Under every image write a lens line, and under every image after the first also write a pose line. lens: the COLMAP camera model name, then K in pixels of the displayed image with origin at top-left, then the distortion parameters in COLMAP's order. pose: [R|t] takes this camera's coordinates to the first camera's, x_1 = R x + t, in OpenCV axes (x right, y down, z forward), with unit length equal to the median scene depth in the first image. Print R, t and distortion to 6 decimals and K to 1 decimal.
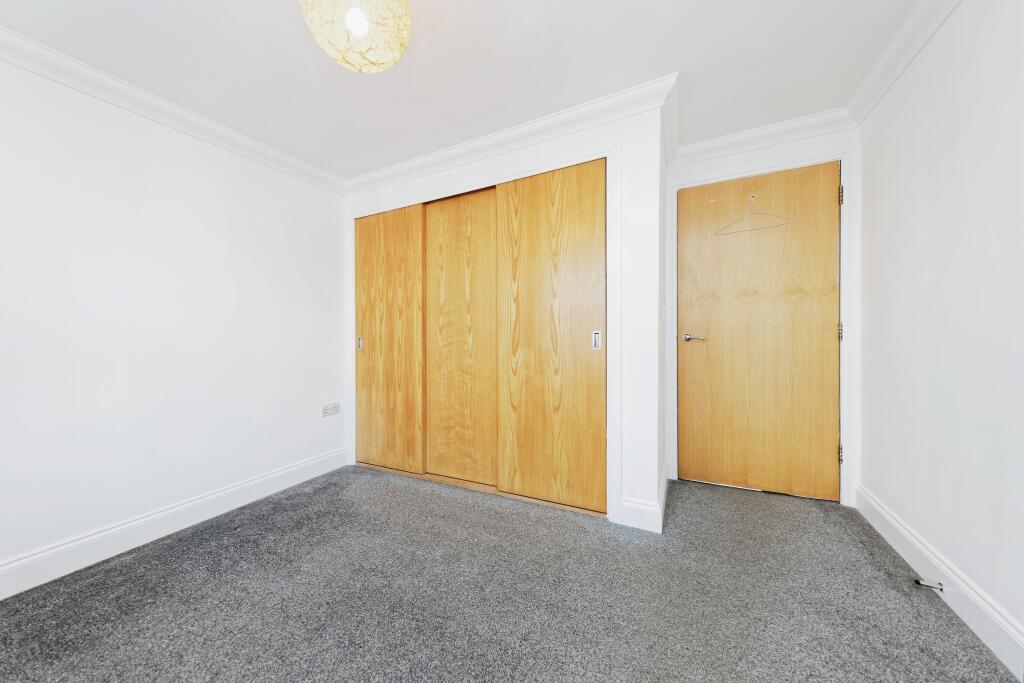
lens RADIAL K [[365.1, 0, 491.7], [0, 365.1, 341.8], [0, 0, 1]] dist [-0.001503, -0.000273]
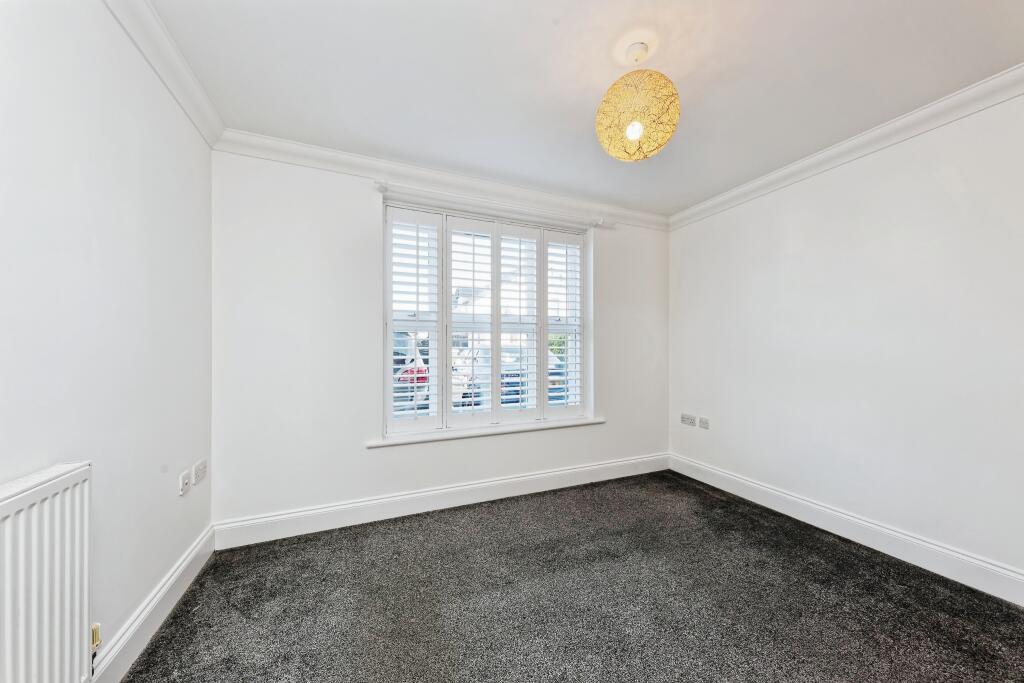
lens RADIAL K [[348.9, 0, 507.5], [0, 348.9, 345.2], [0, 0, 1]] dist [0.014433, -0.002708]
pose [[-0.638161, 0.011739, -0.769813, 0.413661], [-0.000461, 0.999878, 0.015630, -0.042656], [0.769903, 0.010329, -0.638078, 0.671317]]
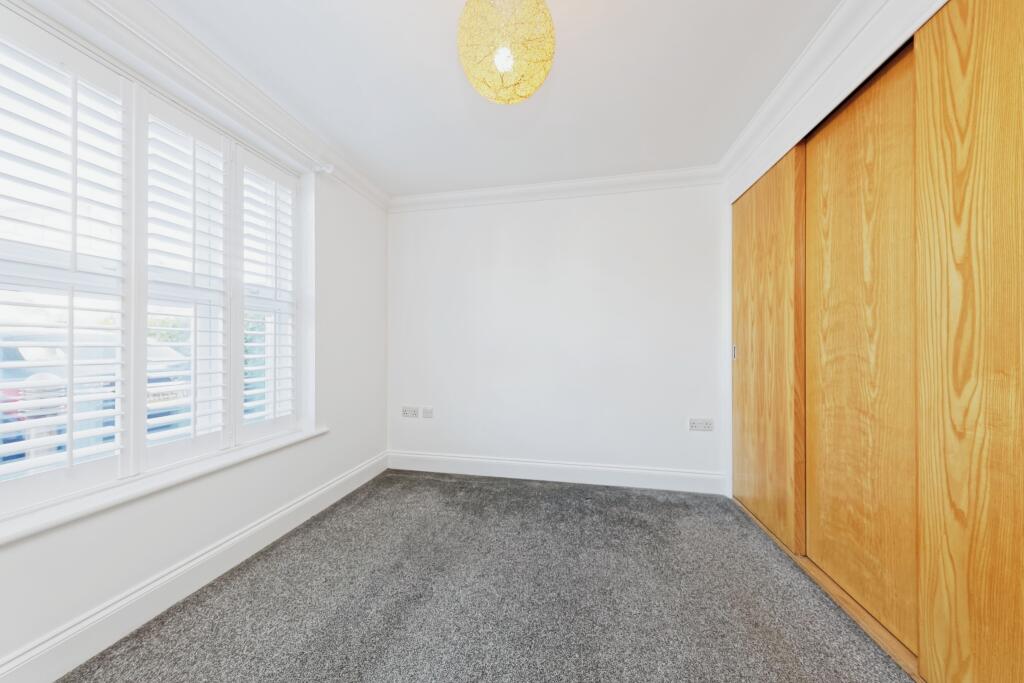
lens RADIAL K [[346.9, 0, 507.2], [0, 346.9, 343.1], [0, 0, 1]] dist [0.001033, 0.000002]
pose [[0.275223, 0.012027, -0.961305, 0.281496], [-0.026881, 0.999627, 0.004810, -0.009052], [0.961004, 0.024517, 0.275444, 0.332291]]
